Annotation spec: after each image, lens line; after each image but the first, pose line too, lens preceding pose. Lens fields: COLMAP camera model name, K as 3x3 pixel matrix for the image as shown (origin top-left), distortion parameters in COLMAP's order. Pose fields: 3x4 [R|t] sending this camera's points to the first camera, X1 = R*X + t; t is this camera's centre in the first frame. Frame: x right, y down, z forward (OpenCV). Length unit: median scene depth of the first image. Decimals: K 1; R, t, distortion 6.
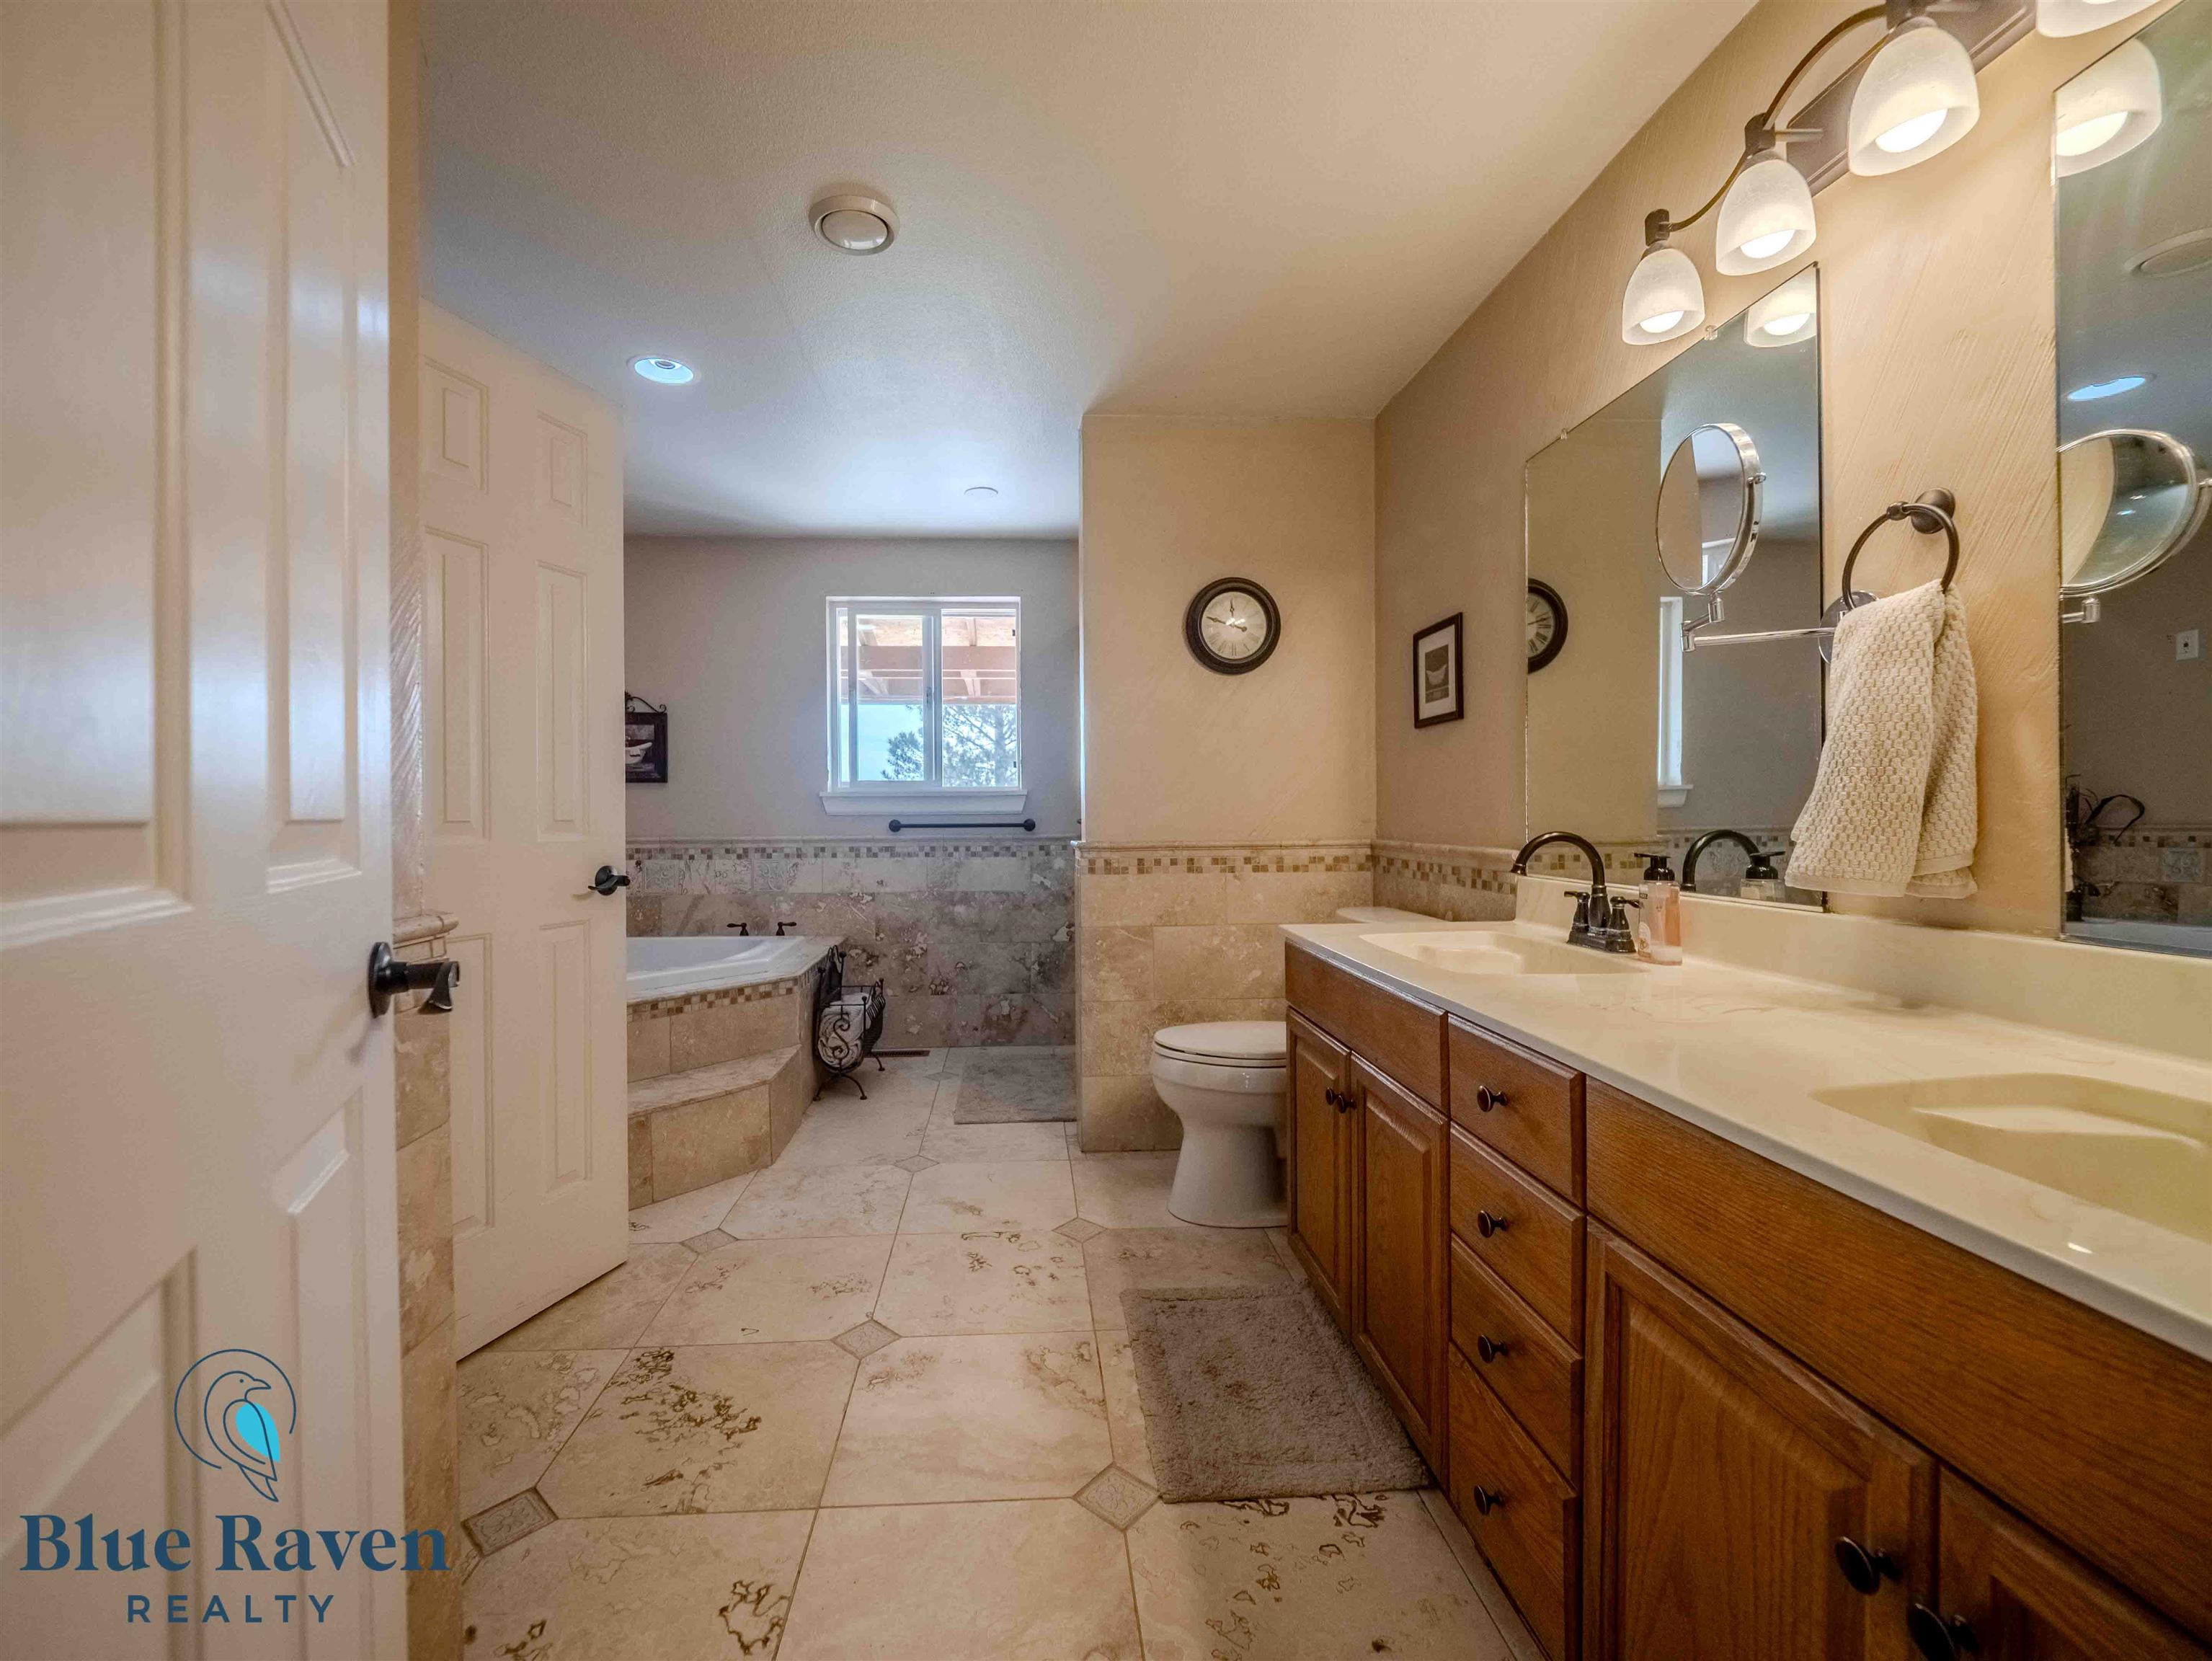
lens RADIAL K [[956.8, 0, 1124.5], [0, 956.8, 828.7], [0, 0, 1]] dist [-0.012214, -0.000404]
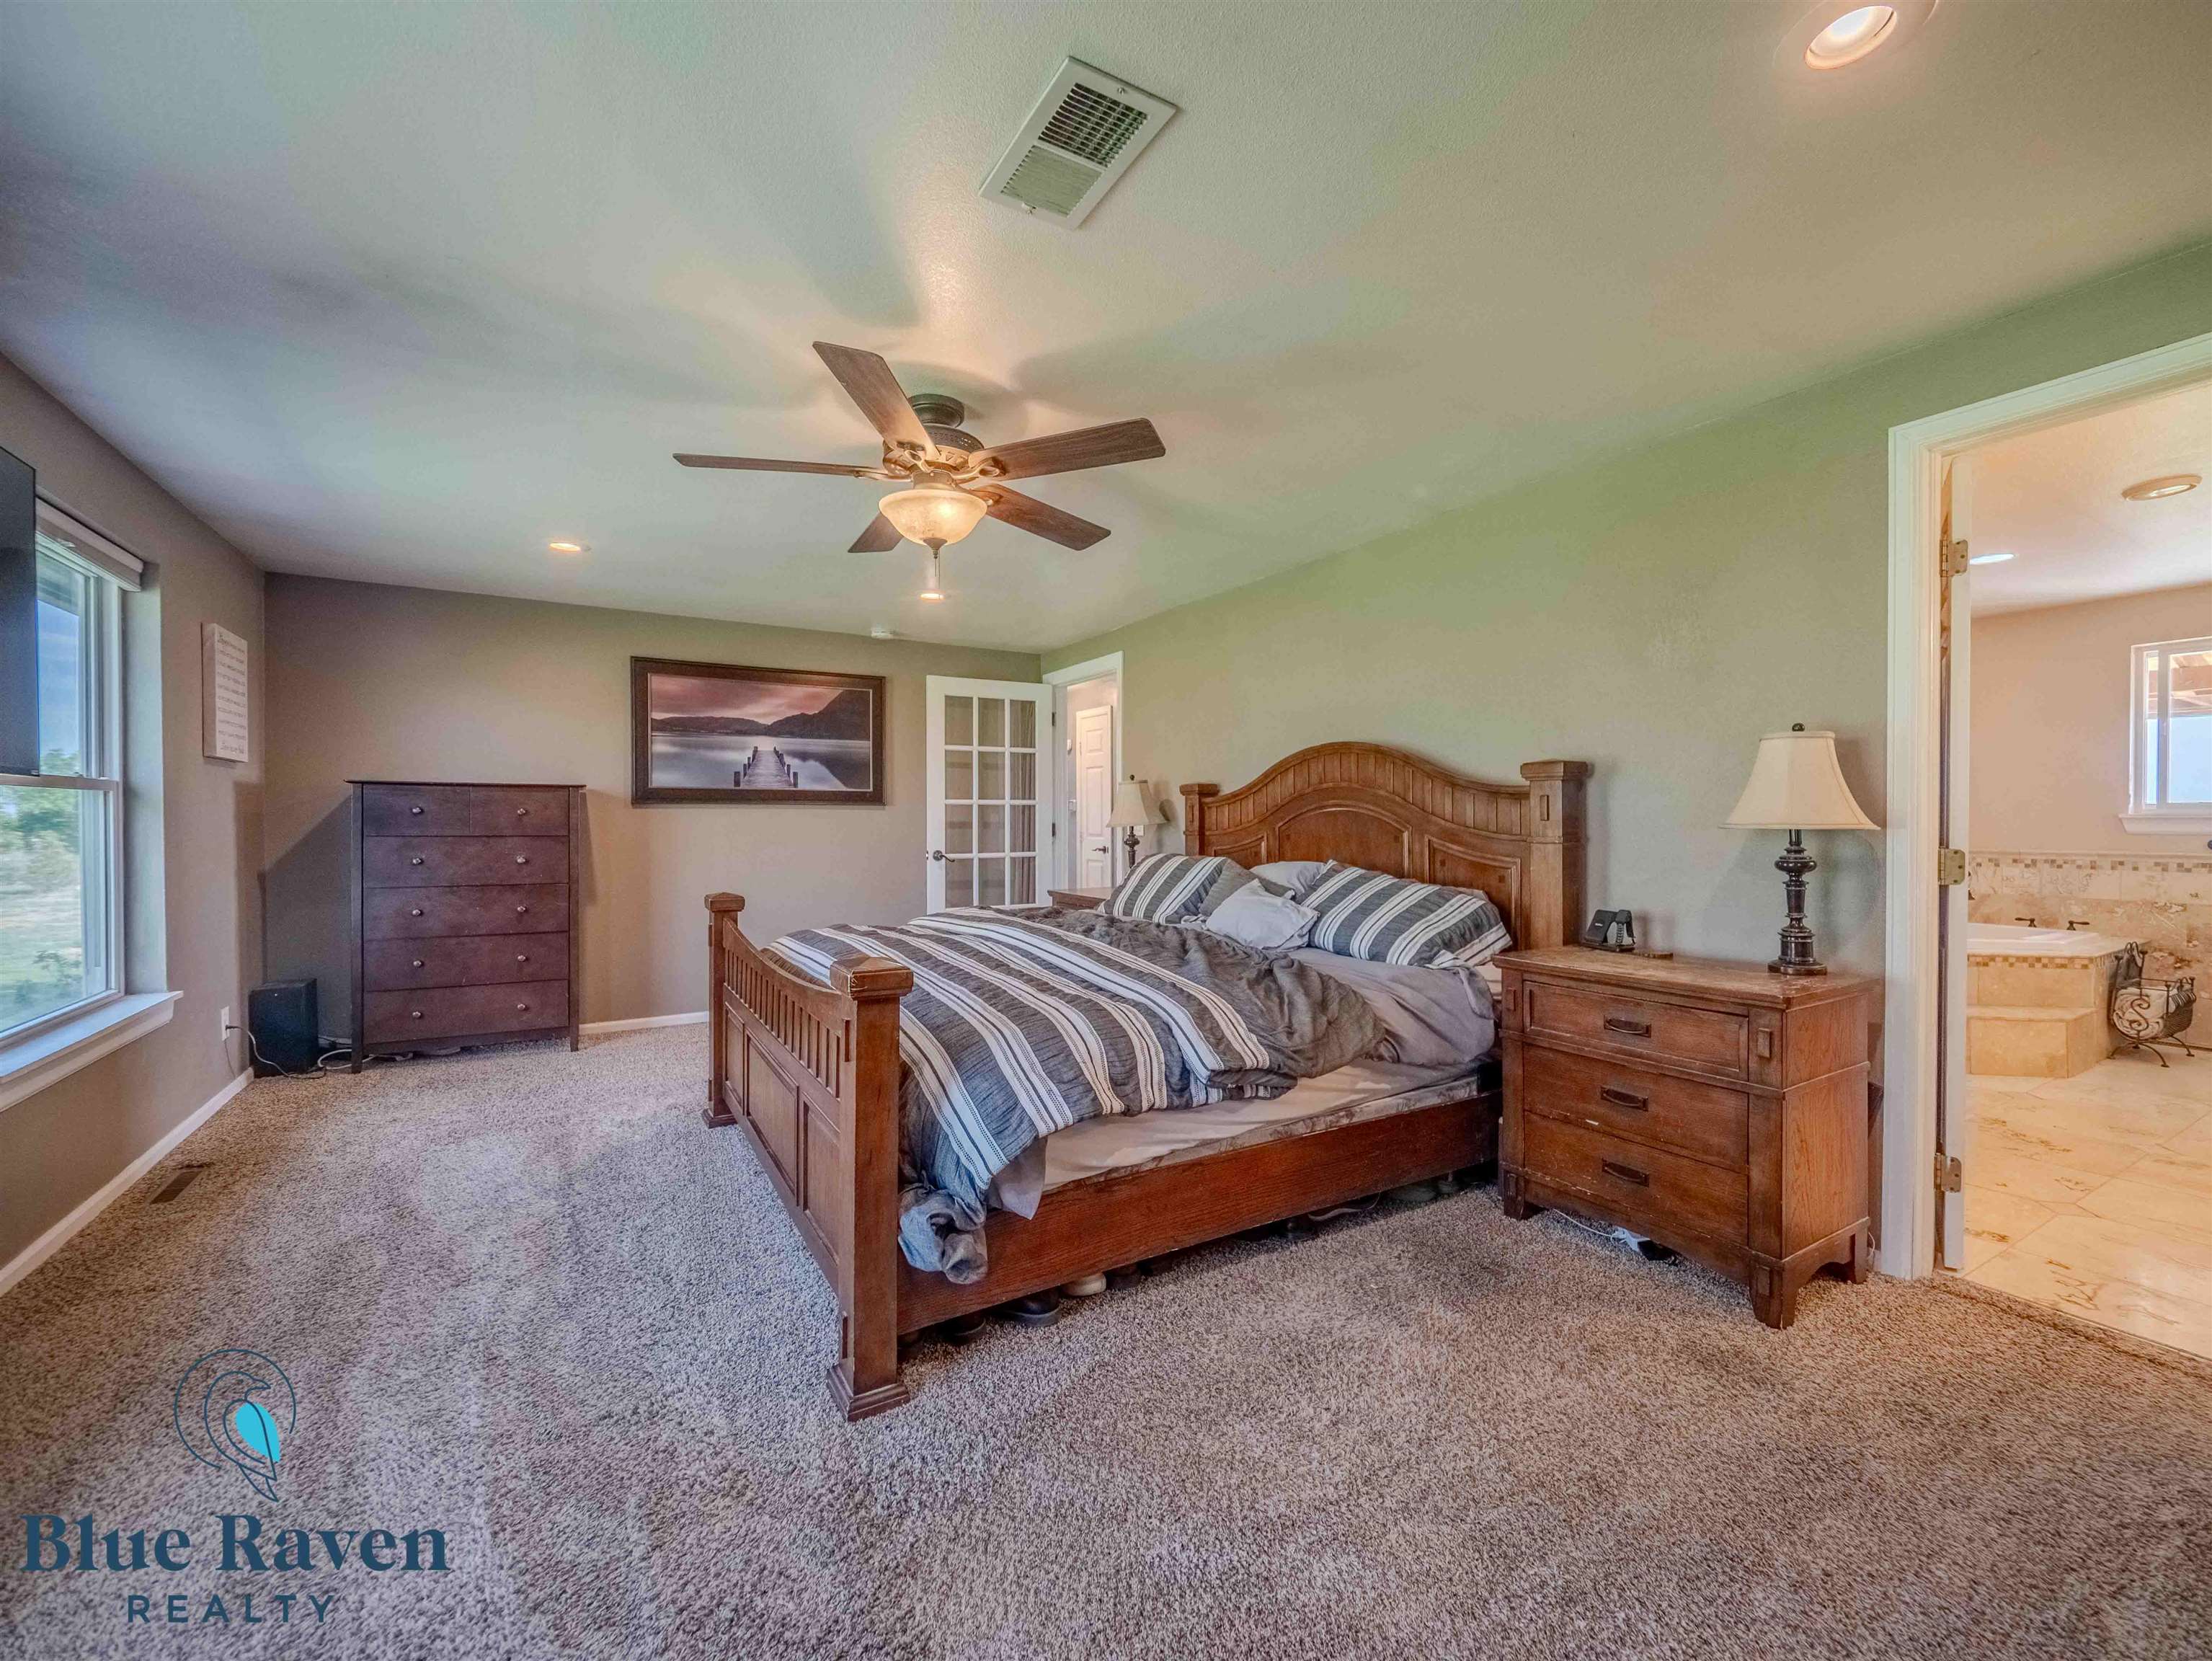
lens RADIAL K [[919.8, 0, 1106.4], [0, 919.8, 827.3], [0, 0, 1]] dist [-0.001006, 0.000021]
pose [[0.418353, 0.010572, -0.908223, 0.205966], [-0.013588, 0.999893, 0.005380, -0.012485], [0.908183, 0.010091, 0.418452, -0.666416]]
